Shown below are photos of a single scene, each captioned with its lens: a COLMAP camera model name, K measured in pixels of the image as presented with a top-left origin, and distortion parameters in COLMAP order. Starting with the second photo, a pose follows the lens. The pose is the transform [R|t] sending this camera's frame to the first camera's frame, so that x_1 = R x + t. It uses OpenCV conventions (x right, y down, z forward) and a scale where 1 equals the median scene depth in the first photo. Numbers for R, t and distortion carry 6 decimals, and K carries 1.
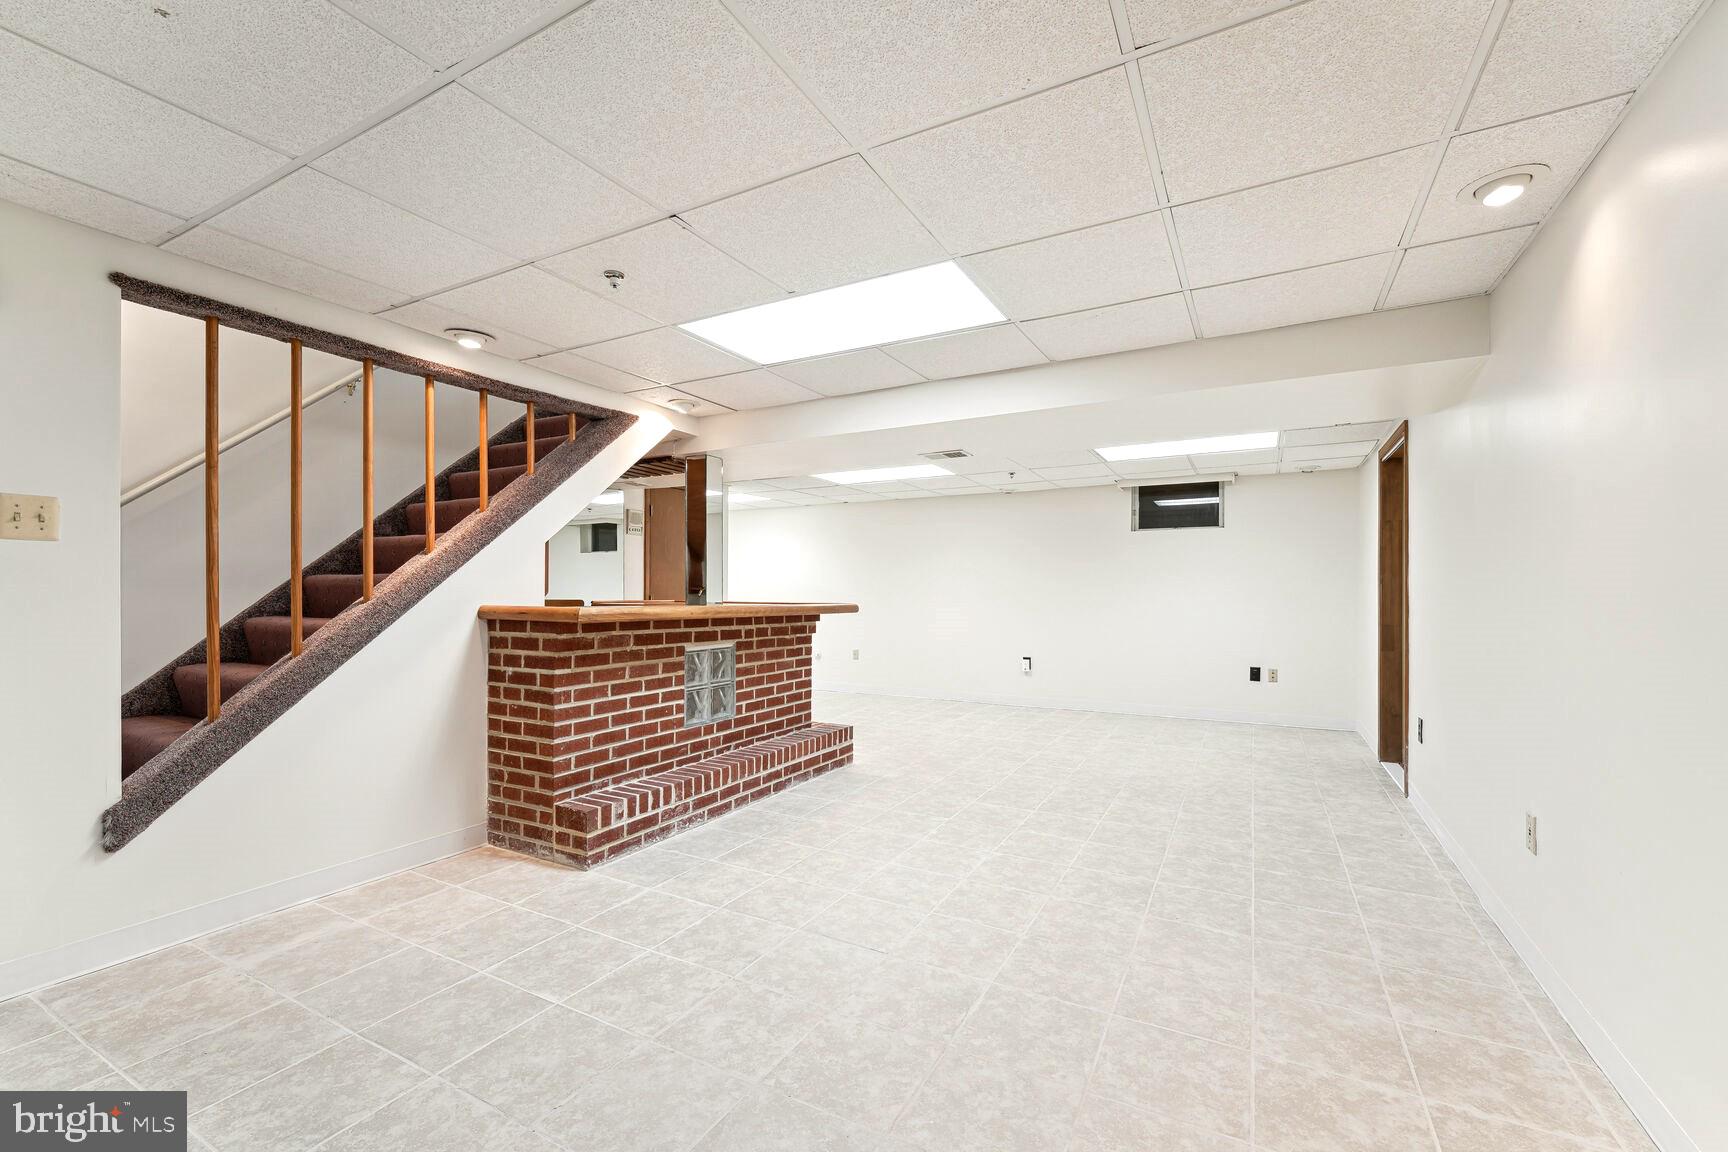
lens RADIAL K [[696.3, 0, 866.1], [0, 696.3, 583.6], [0, 0, 1]] dist [-0.002541, -0.000180]
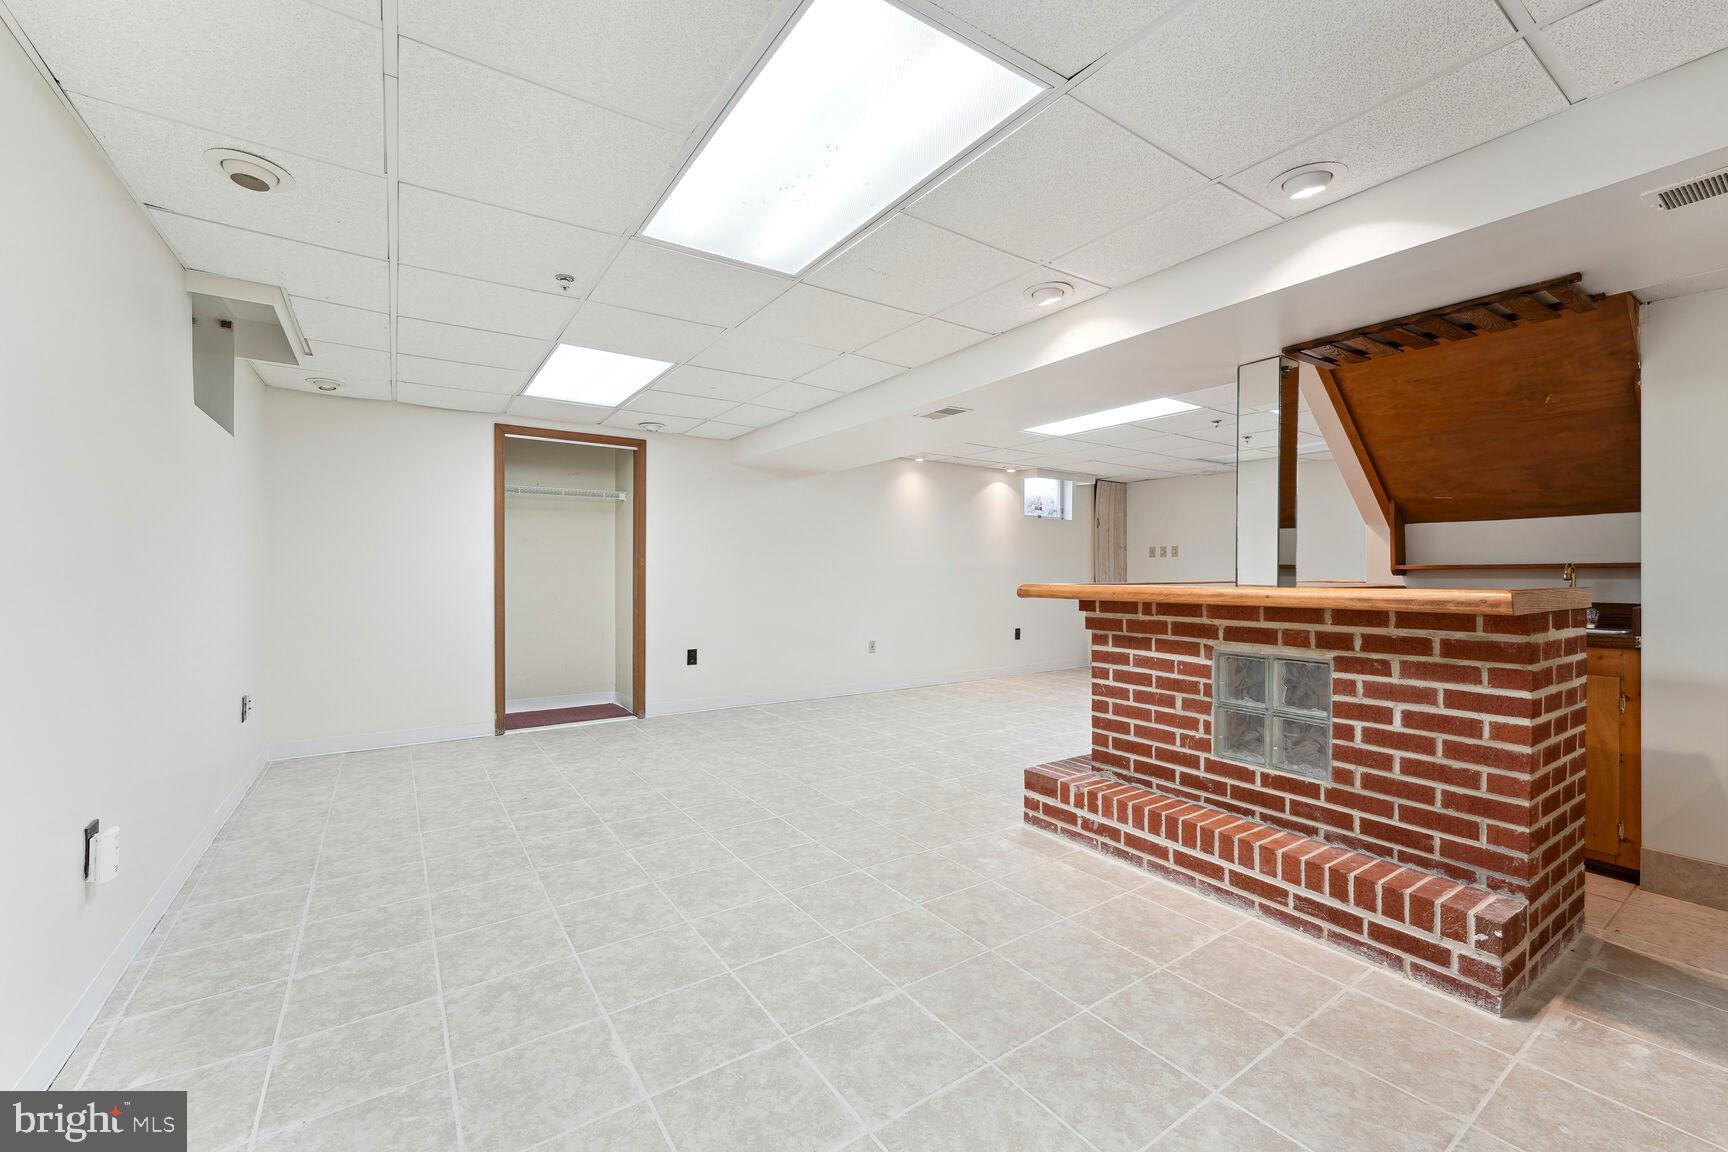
lens RADIAL K [[696.3, 0, 866.1], [0, 696.3, 583.6], [0, 0, 1]] dist [-0.002541, -0.000180]
pose [[-0.479437, -0.000873, -0.877576, 0.501146], [0.010034, 0.999929, -0.006476, 0.026002], [0.877519, -0.011910, -0.479394, 0.946205]]
